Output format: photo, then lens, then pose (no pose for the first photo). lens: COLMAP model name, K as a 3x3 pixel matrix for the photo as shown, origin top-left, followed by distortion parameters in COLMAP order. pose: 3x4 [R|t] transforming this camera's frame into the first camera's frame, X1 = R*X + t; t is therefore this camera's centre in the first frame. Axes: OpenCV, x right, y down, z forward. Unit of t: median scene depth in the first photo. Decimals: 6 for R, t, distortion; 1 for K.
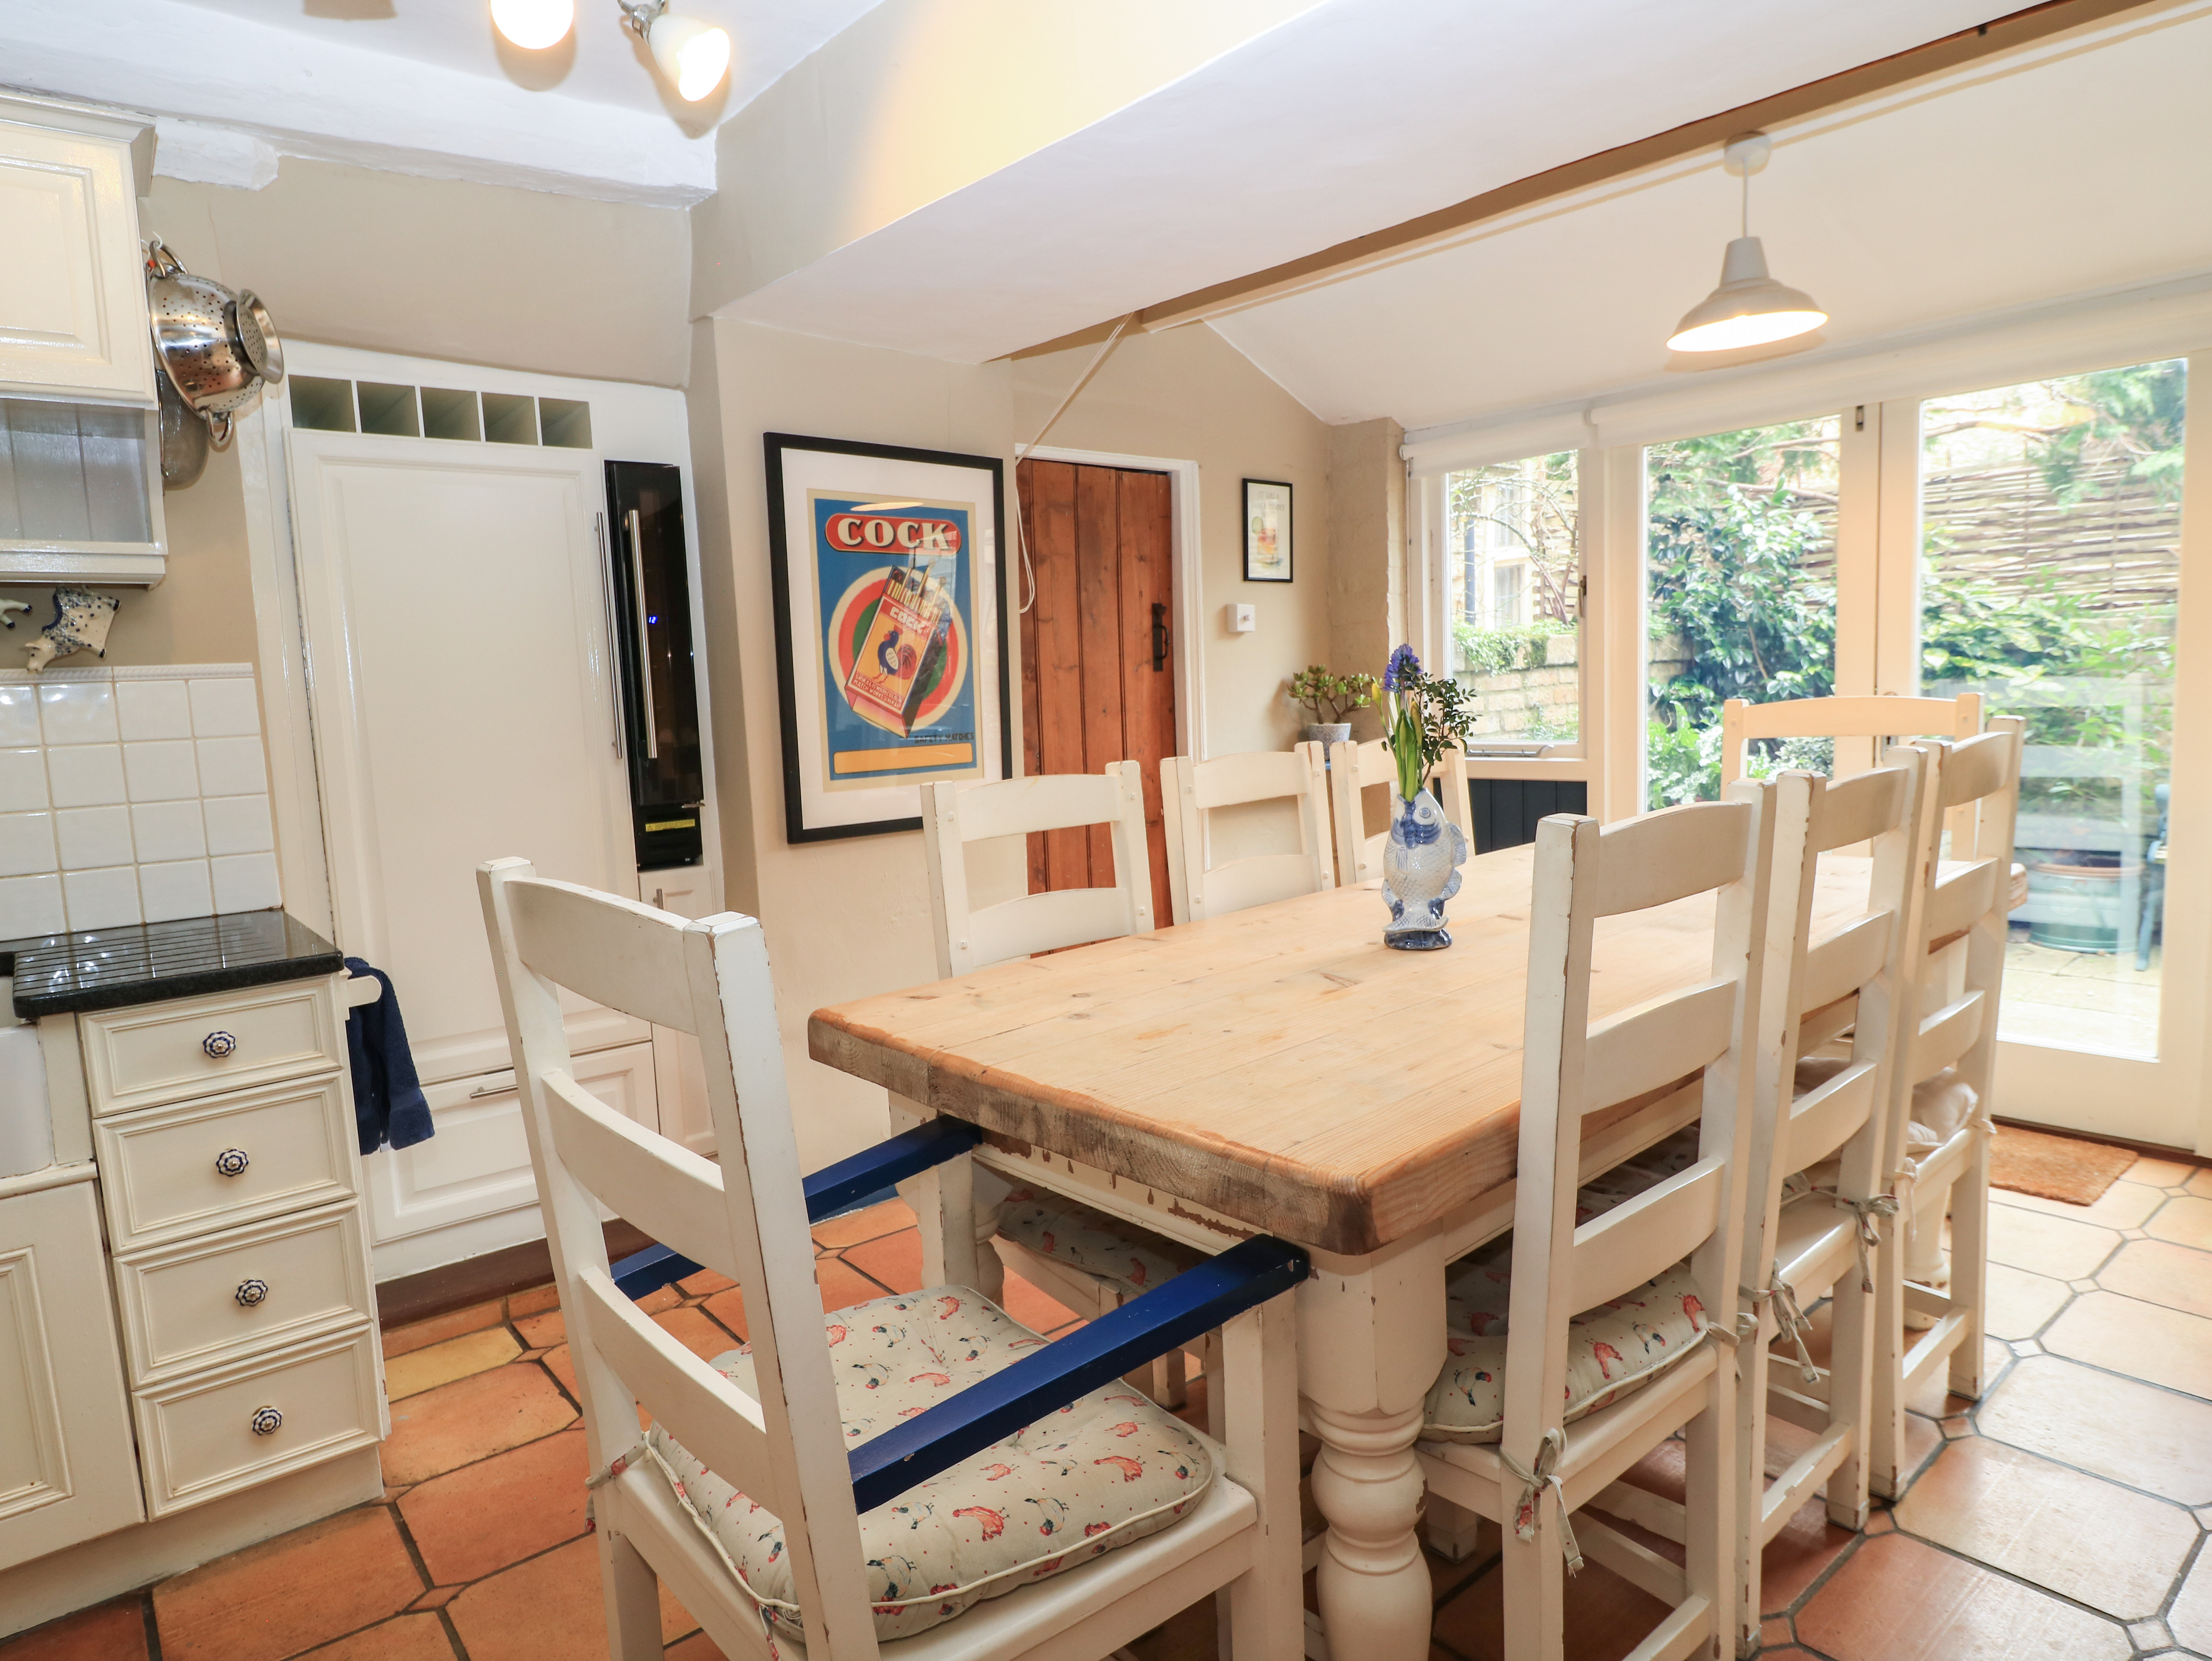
lens RADIAL K [[1330.7, 0, 1056.9], [0, 1330.7, 817.5], [0, 0, 1]] dist [-0.003241, -0.003654]
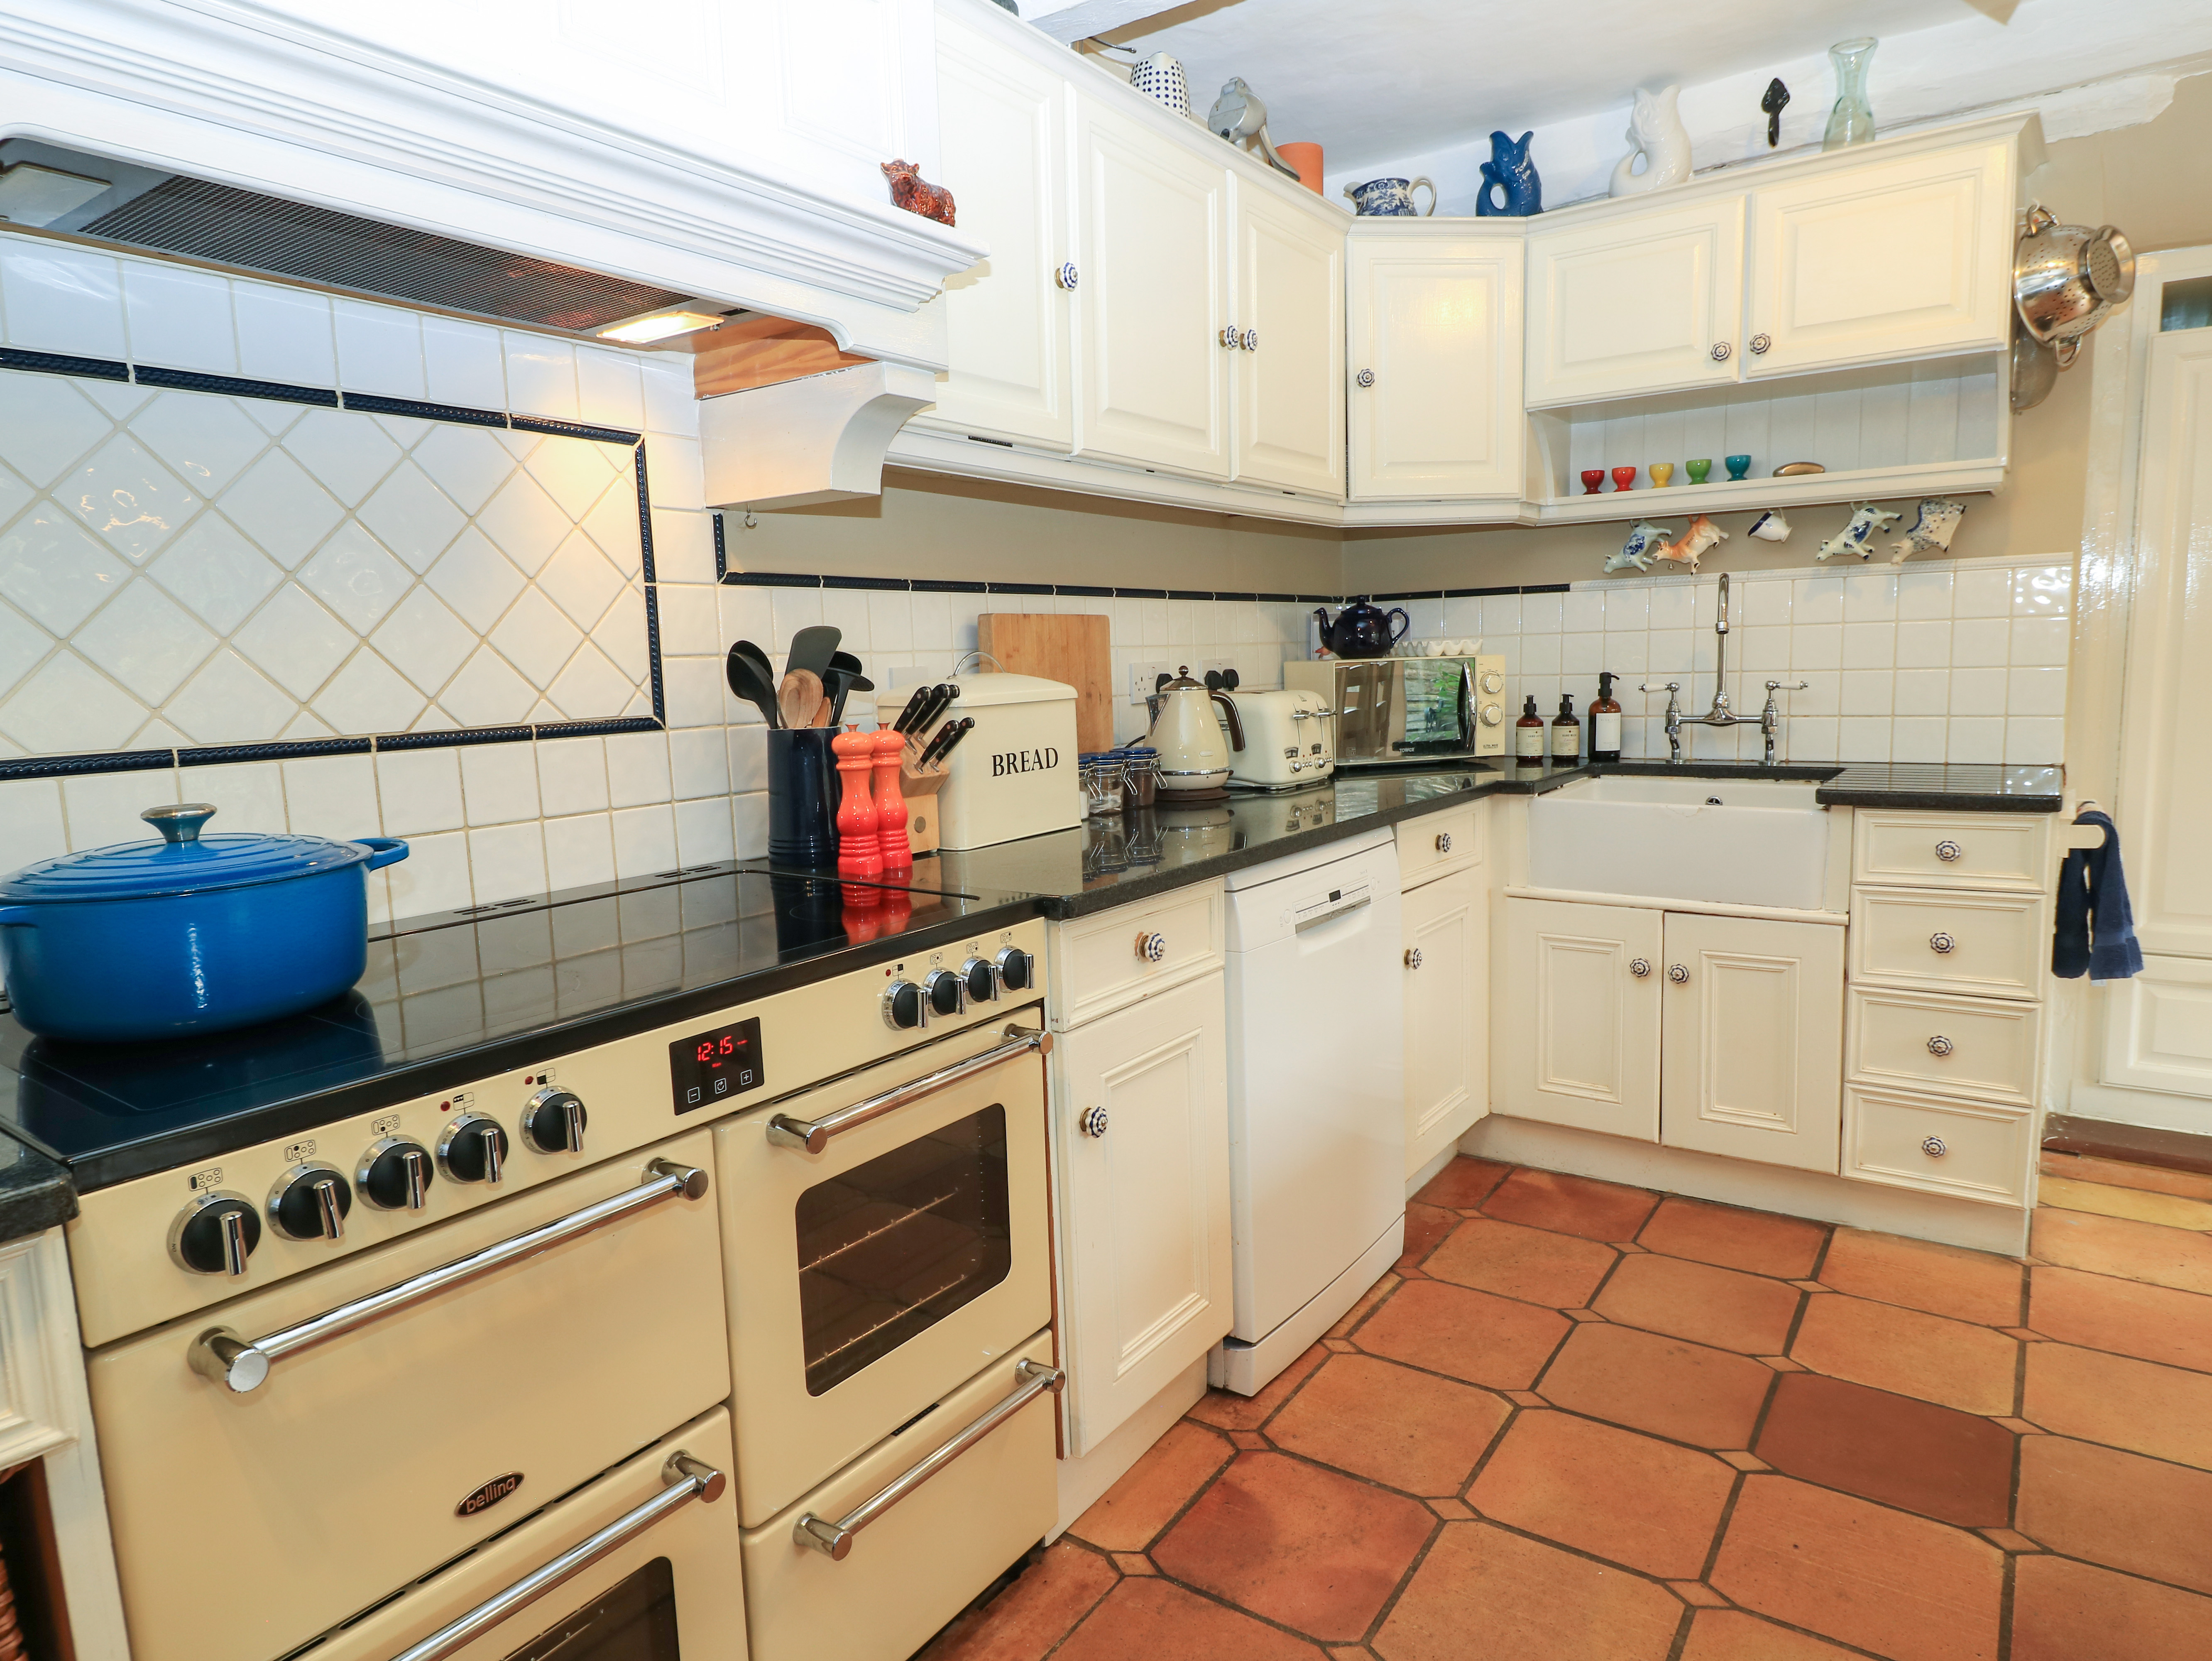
lens RADIAL K [[1330.7, 0, 1056.9], [0, 1330.7, 817.5], [0, 0, 1]] dist [-0.003241, -0.003654]
pose [[0.246833, 0.152748, -0.956944, 0.354442], [-0.082933, 0.987206, 0.136187, 0.031046], [0.965503, 0.045747, 0.256343, -0.158192]]
